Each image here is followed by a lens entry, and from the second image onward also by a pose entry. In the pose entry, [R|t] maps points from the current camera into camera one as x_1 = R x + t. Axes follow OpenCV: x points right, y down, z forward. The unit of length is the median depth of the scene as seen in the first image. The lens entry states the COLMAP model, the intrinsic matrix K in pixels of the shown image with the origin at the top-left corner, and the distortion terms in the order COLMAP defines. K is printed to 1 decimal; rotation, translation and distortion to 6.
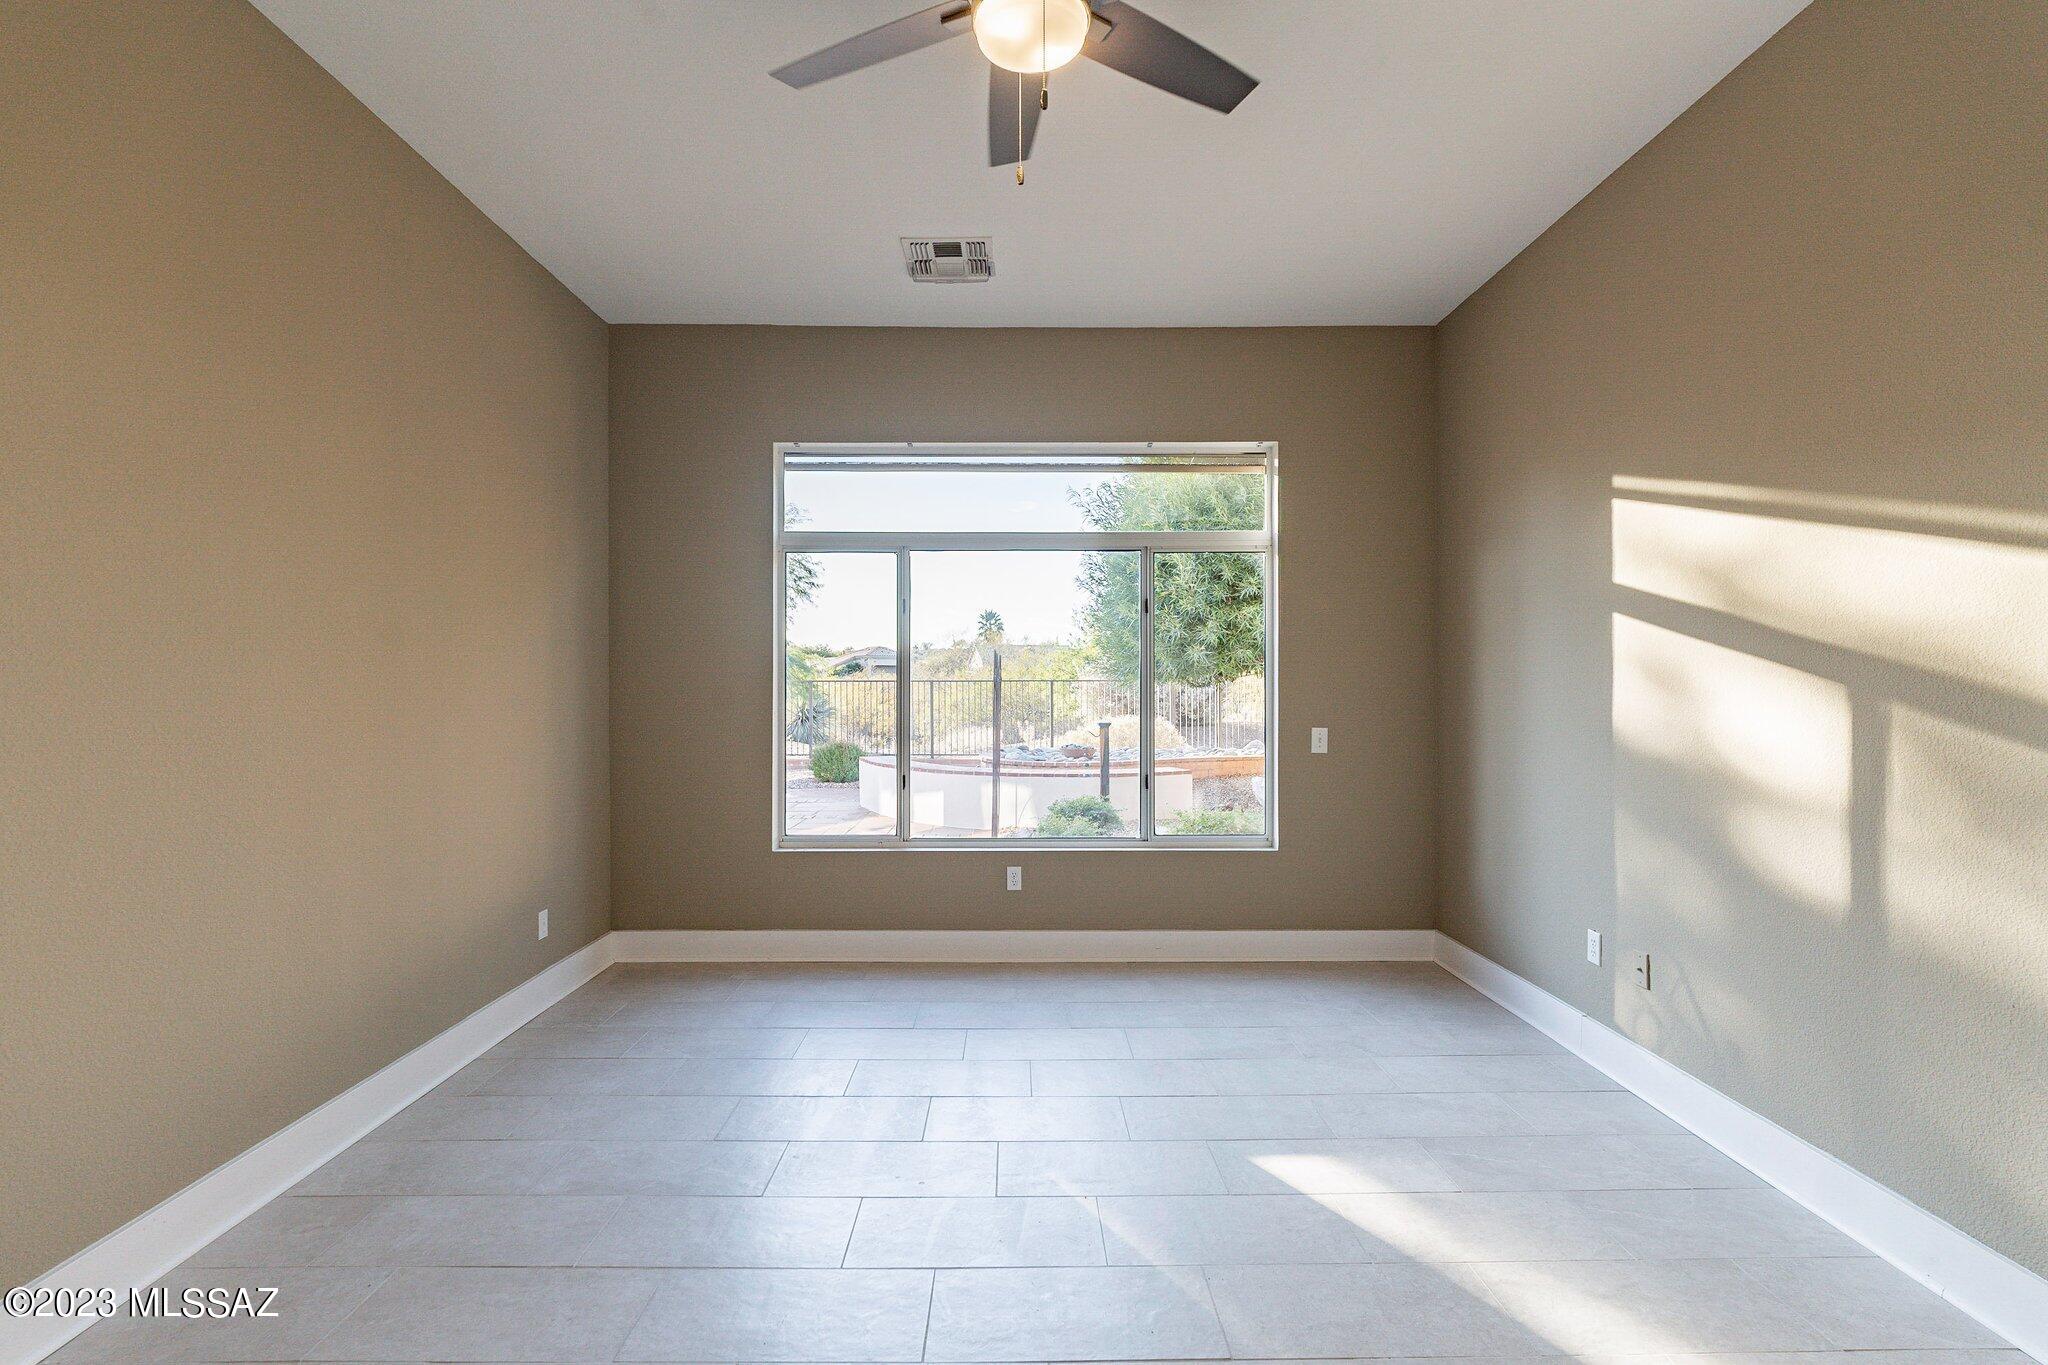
lens RADIAL K [[949.0, 0, 1018.1], [0, 949.0, 690.6], [0, 0, 1]] dist [-0.000710, -0.000299]
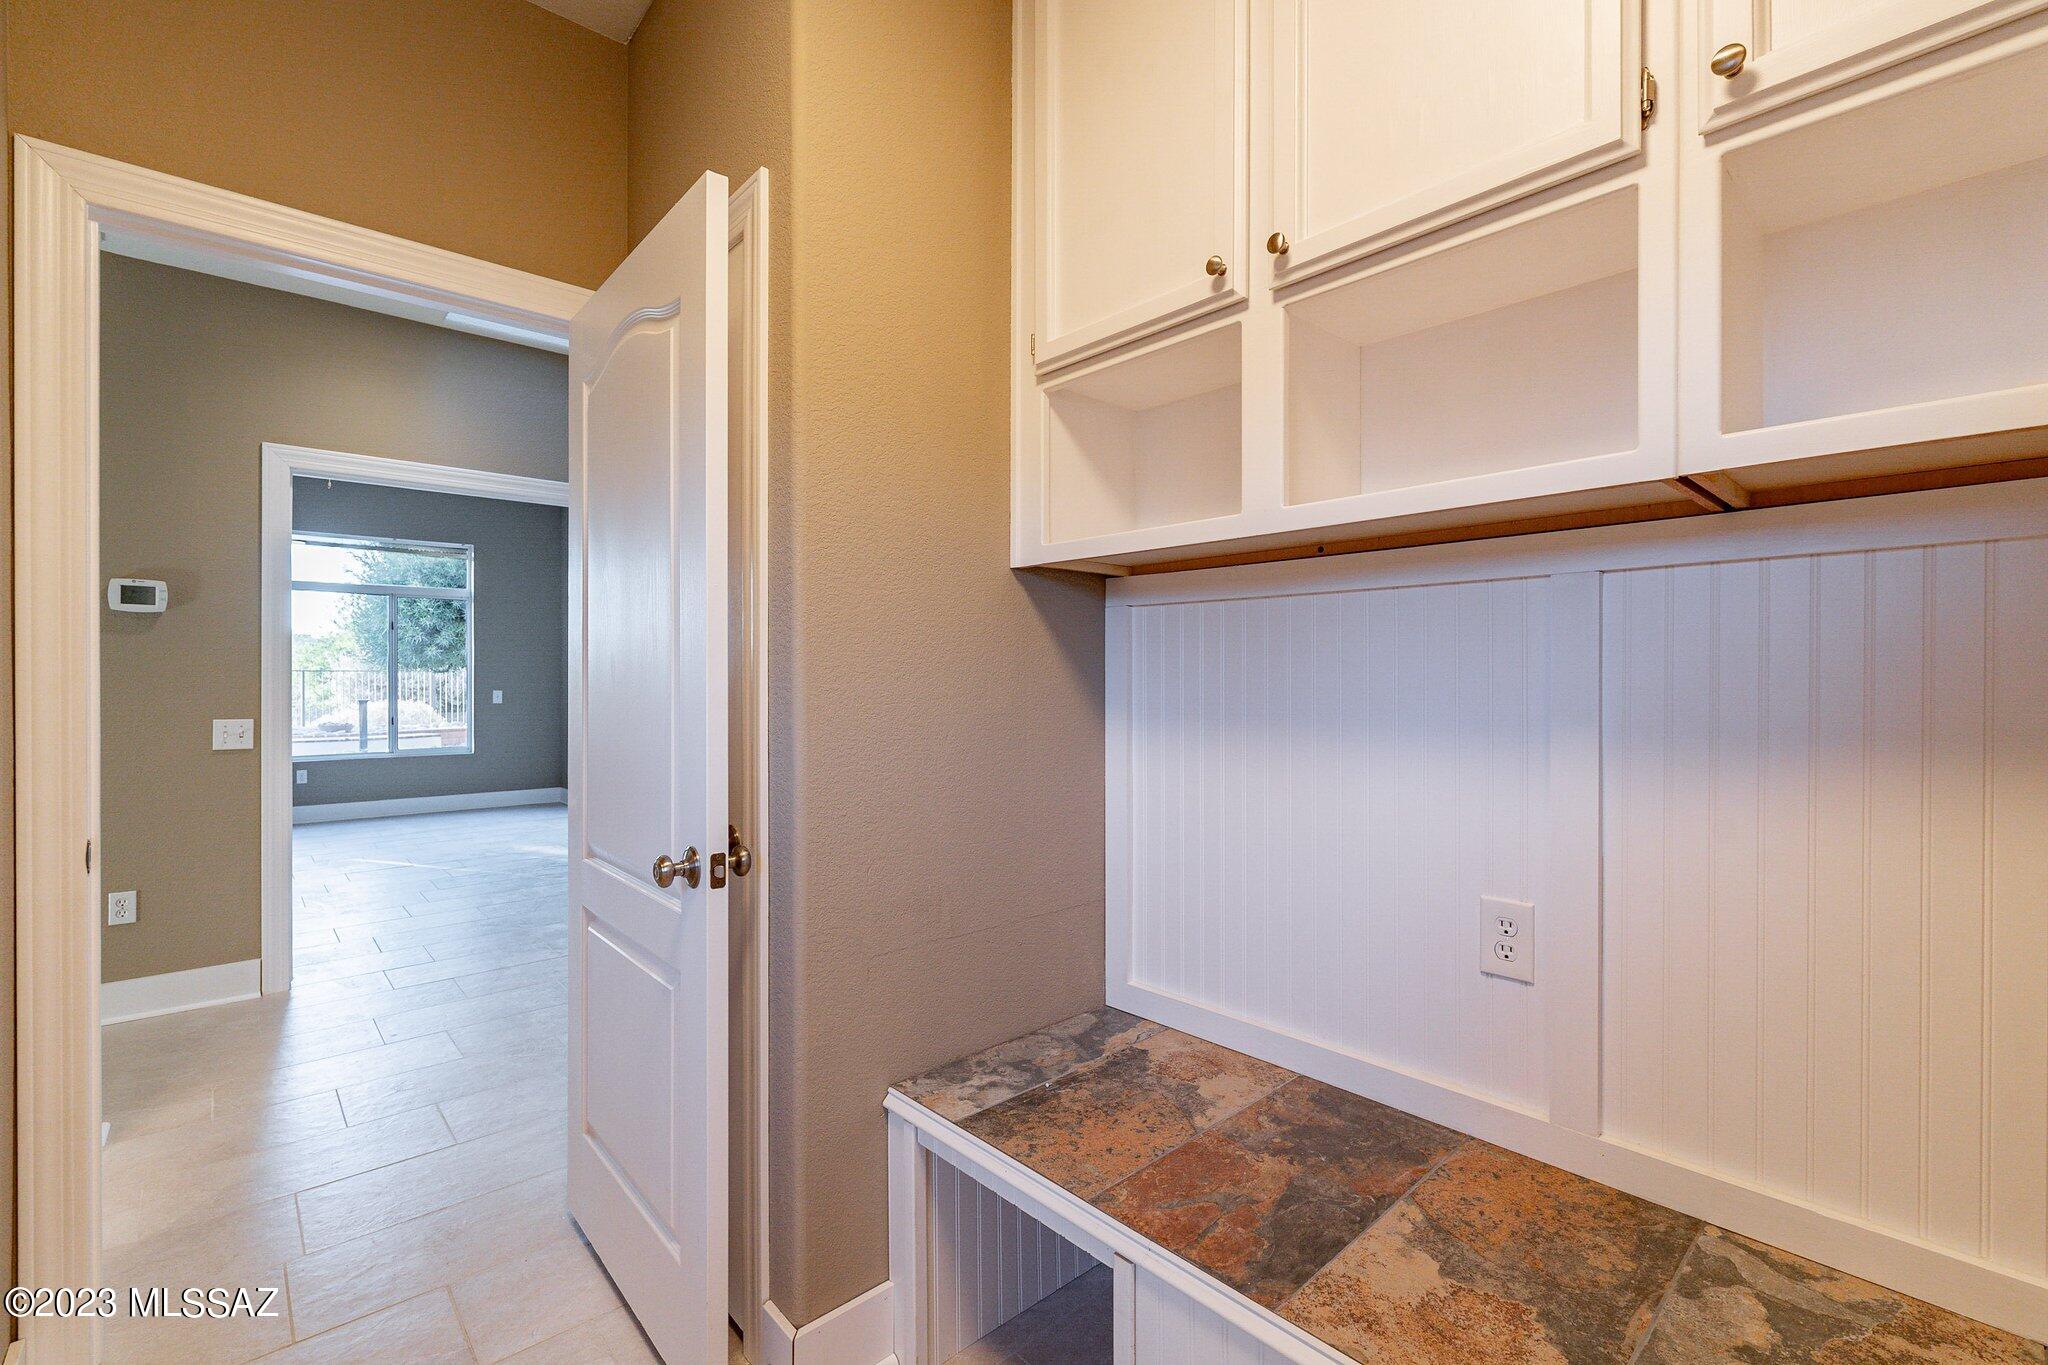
lens RADIAL K [[897.2, 0, 1032.9], [0, 897.2, 668.2], [0, 0, 1]] dist [-0.001789, 0.000832]
pose [[0.742341, -0.004192, 0.670009, -0.084356], [0.013339, 0.999875, -0.008524, 0.017054], [-0.669889, 0.015265, 0.742304, -0.885790]]
